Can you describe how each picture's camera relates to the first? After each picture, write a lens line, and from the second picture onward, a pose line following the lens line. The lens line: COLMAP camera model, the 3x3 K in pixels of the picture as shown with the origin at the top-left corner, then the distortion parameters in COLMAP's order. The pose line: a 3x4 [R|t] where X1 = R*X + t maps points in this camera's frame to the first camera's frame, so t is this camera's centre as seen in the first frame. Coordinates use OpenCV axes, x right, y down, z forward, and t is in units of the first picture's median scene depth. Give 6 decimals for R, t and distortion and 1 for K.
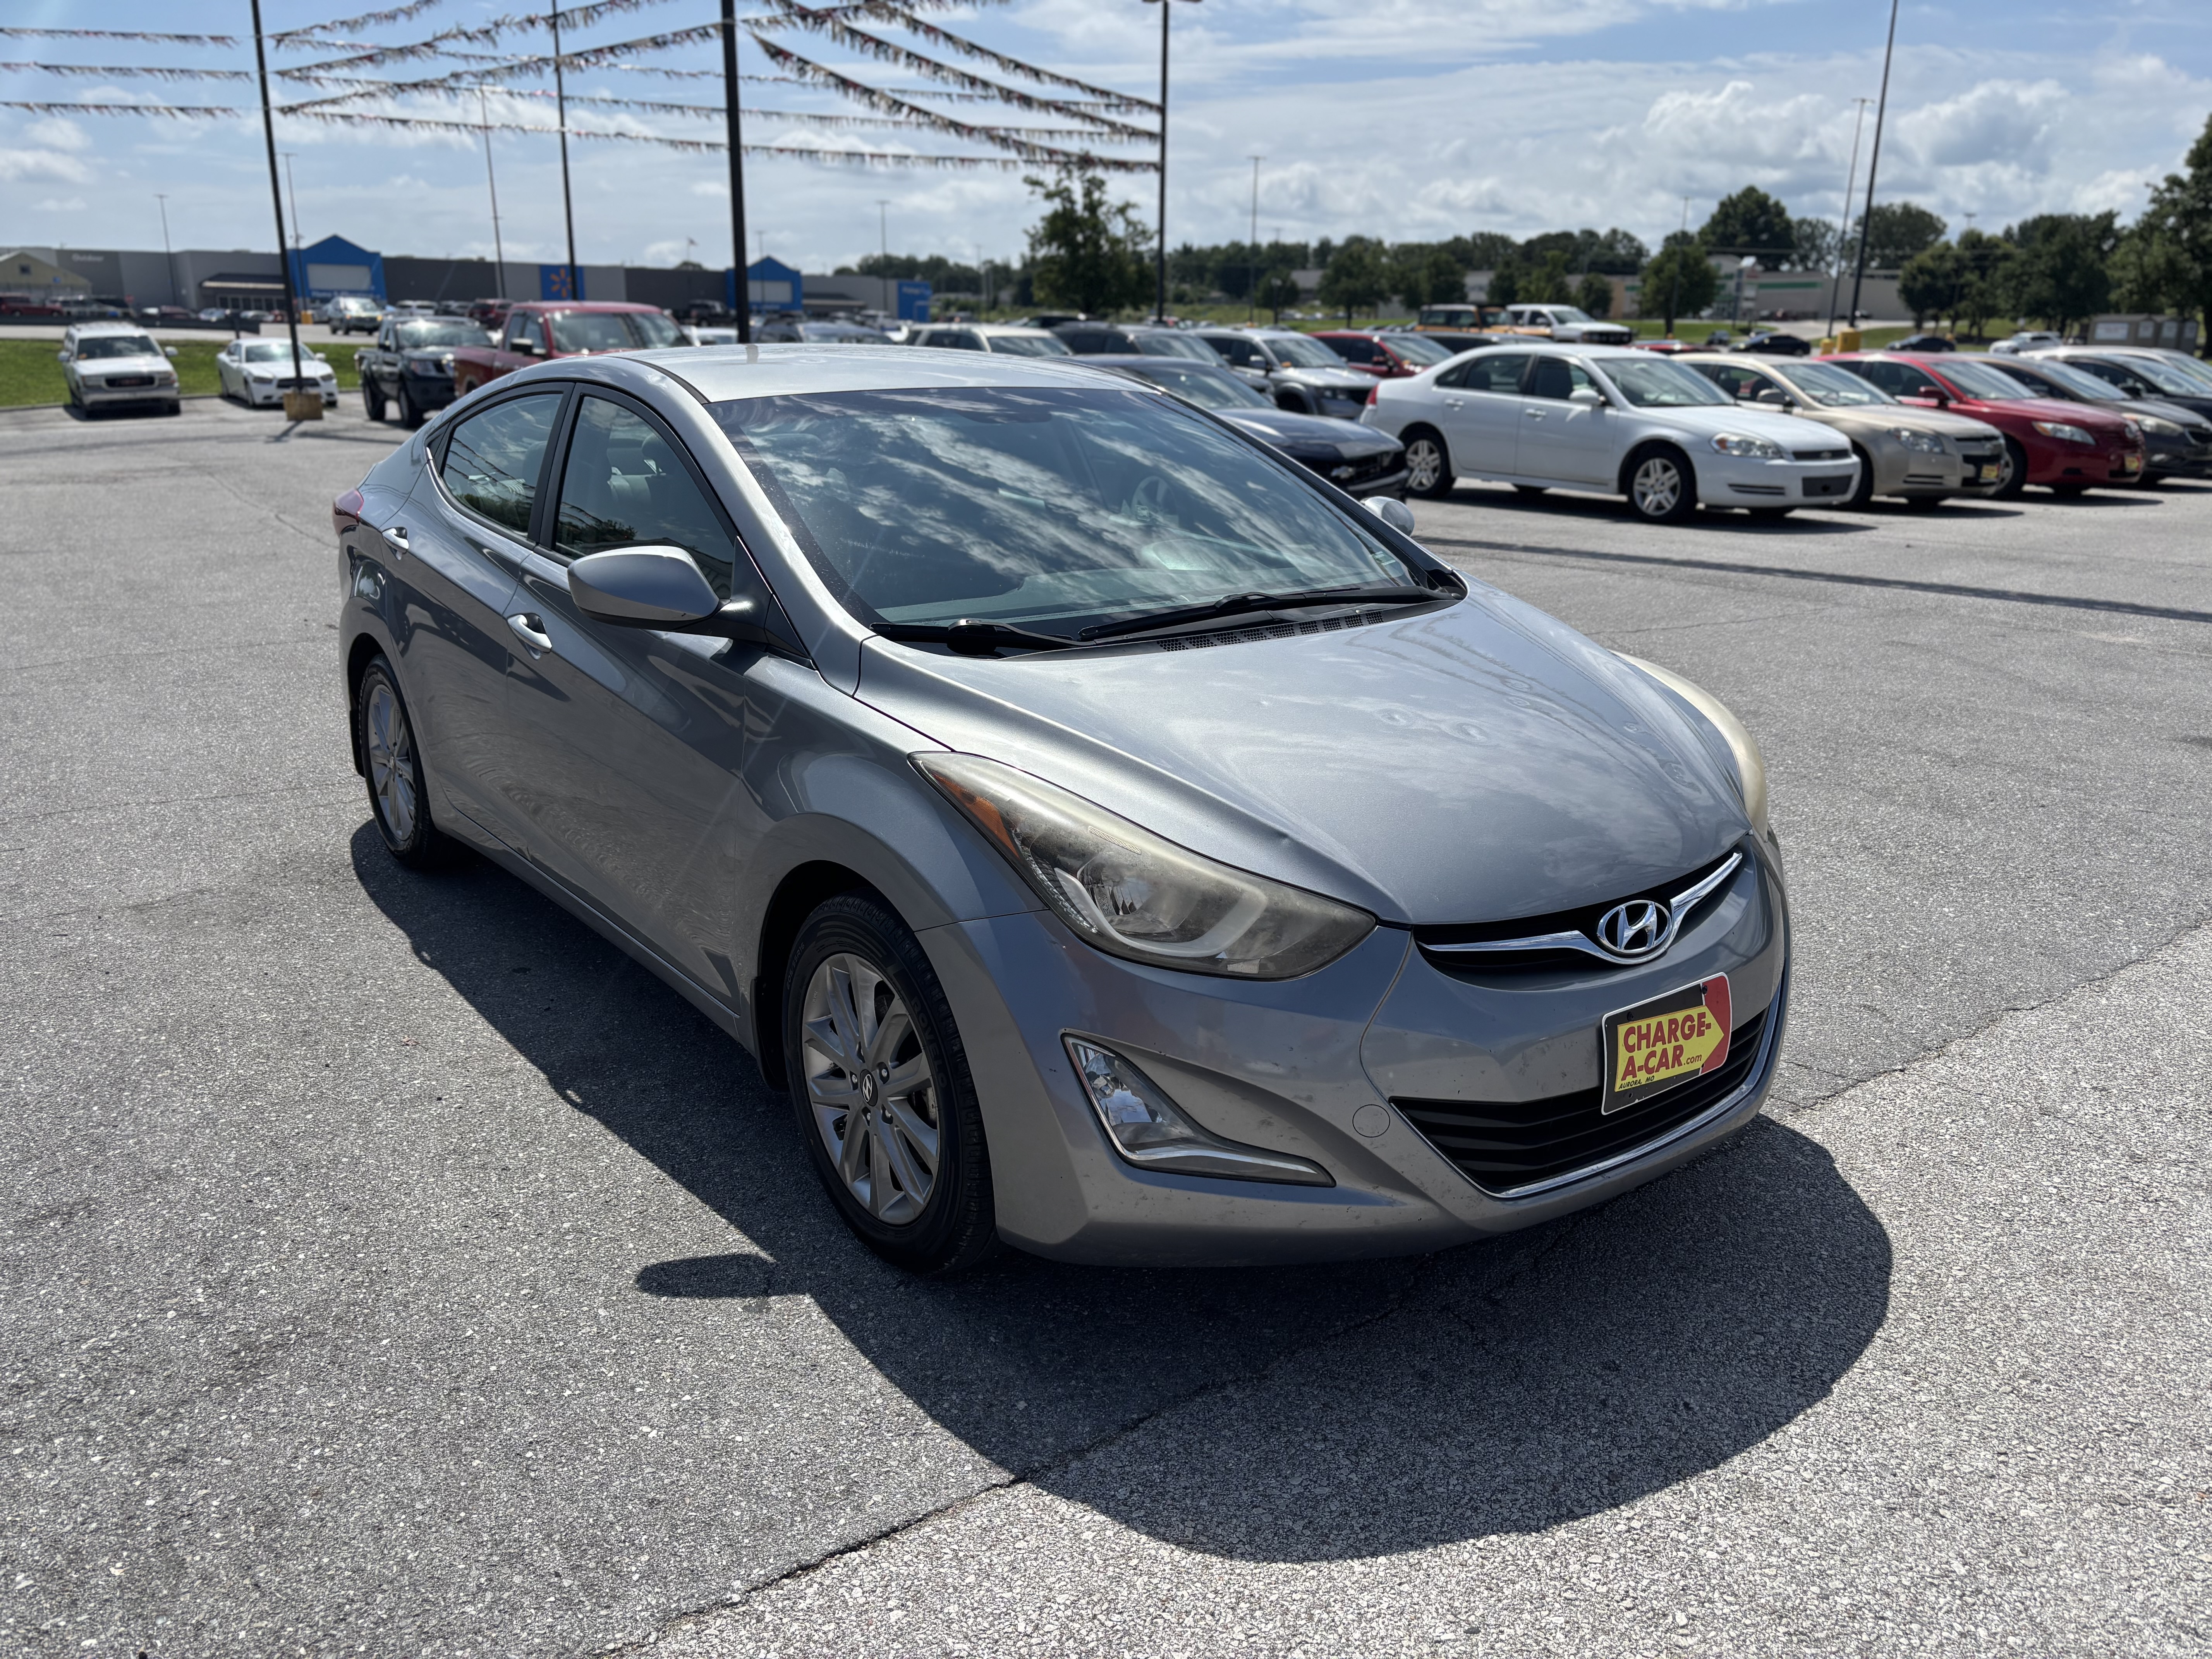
lens RADIAL K [[1669.9, 0, 1106.0], [0, 1669.9, 829.5], [0, 0, 1]] dist [0.044046, -0.063722]
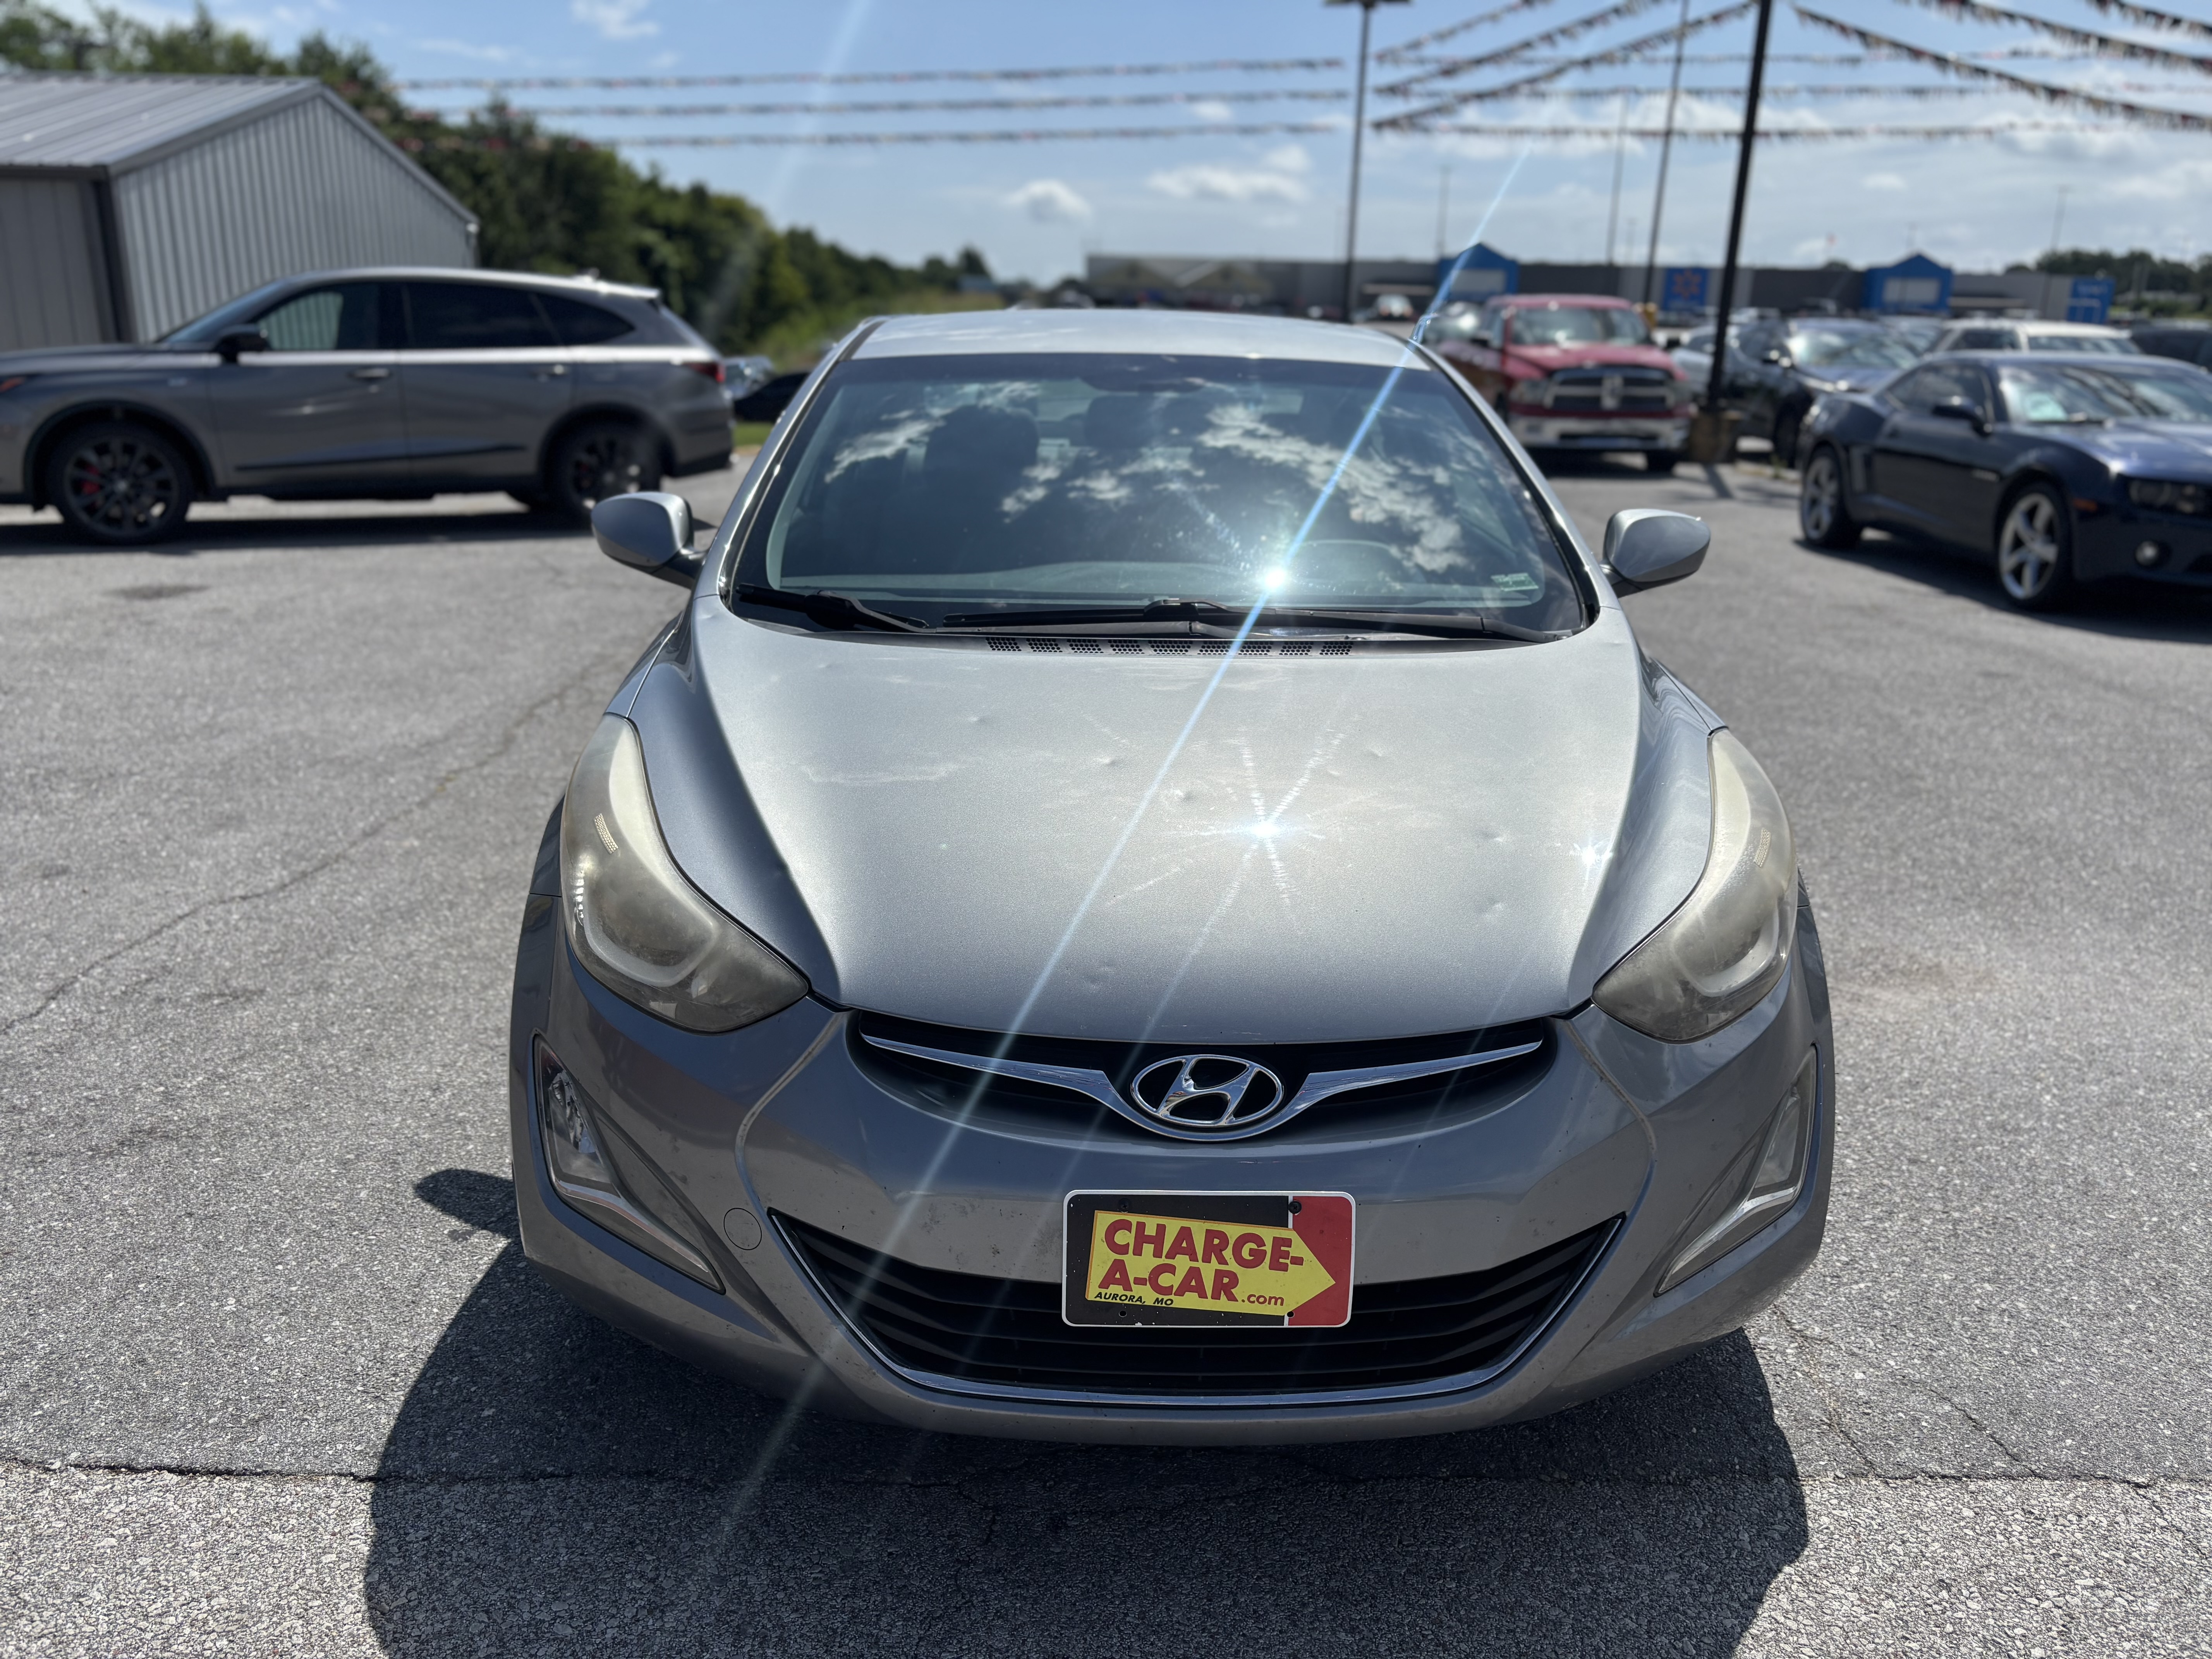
lens RADIAL K [[1662.7, 0, 1106.0], [0, 1662.7, 829.5], [0, 0, 1]] dist [0.056422, -0.061998]
pose [[0.811286, 0.175953, -0.557545, 0.662211], [-0.176780, 0.982826, 0.052931, -0.082544], [0.557283, 0.055621, 0.828458, 0.380818]]
